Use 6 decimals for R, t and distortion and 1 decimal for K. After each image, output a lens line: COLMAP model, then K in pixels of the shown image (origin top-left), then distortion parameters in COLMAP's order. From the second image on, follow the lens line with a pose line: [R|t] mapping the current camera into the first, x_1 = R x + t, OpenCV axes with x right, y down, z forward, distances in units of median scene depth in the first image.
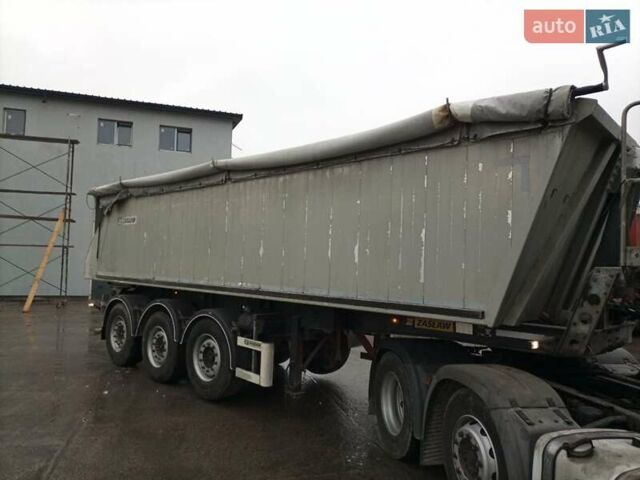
lens RADIAL K [[480.7, 0, 320.0], [0, 480.7, 240.0], [0, 0, 1]] dist [0.086852, -0.152745]
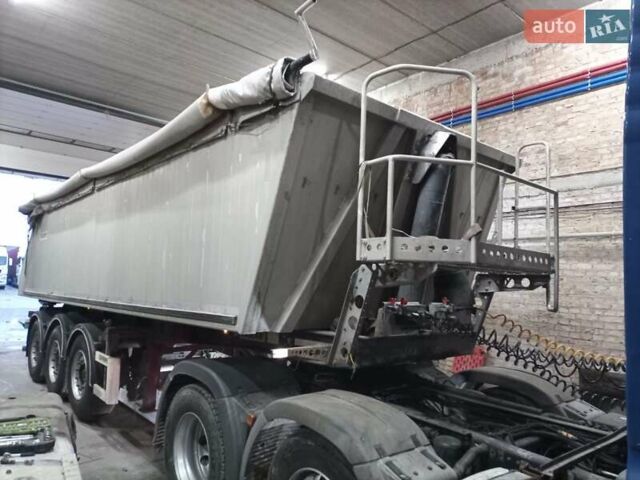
lens RADIAL K [[480.7, 0, 320.0], [0, 480.7, 240.0], [0, 0, 1]] dist [0.086852, -0.152745]
pose [[0.995767, -0.014264, -0.090795, 0.555223], [0.009541, 0.998589, -0.052242, 0.054137], [0.091413, 0.051155, 0.994498, 0.115365]]
